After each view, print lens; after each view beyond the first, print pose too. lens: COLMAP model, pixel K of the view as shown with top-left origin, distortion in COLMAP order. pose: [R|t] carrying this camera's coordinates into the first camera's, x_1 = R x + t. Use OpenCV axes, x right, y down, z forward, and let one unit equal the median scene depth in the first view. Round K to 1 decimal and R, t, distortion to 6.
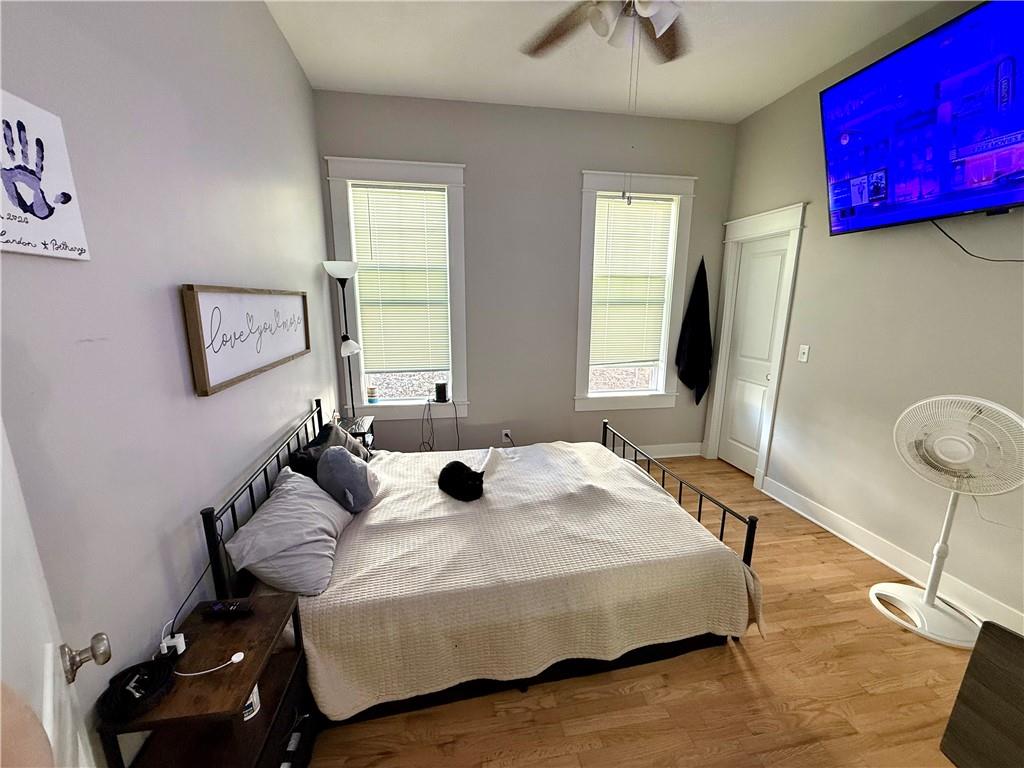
lens RADIAL K [[407.4, 0, 510.1], [0, 407.4, 385.3], [0, 0, 1]] dist [-0.000319, -0.000169]
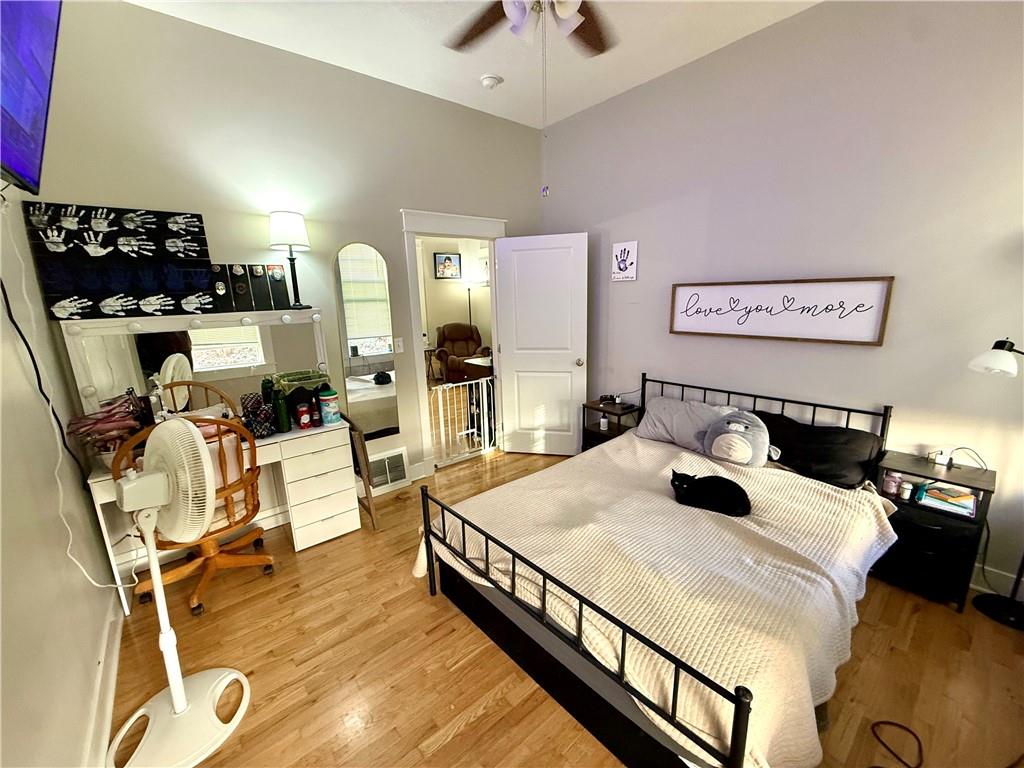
lens RADIAL K [[407.4, 0, 510.1], [0, 407.4, 385.3], [0, 0, 1]] dist [-0.000319, -0.000169]
pose [[-0.867317, 0.130047, -0.480468, 1.800114], [-0.078264, 0.917631, 0.389651, -0.813438], [0.491565, 0.375555, -0.785699, 3.826689]]
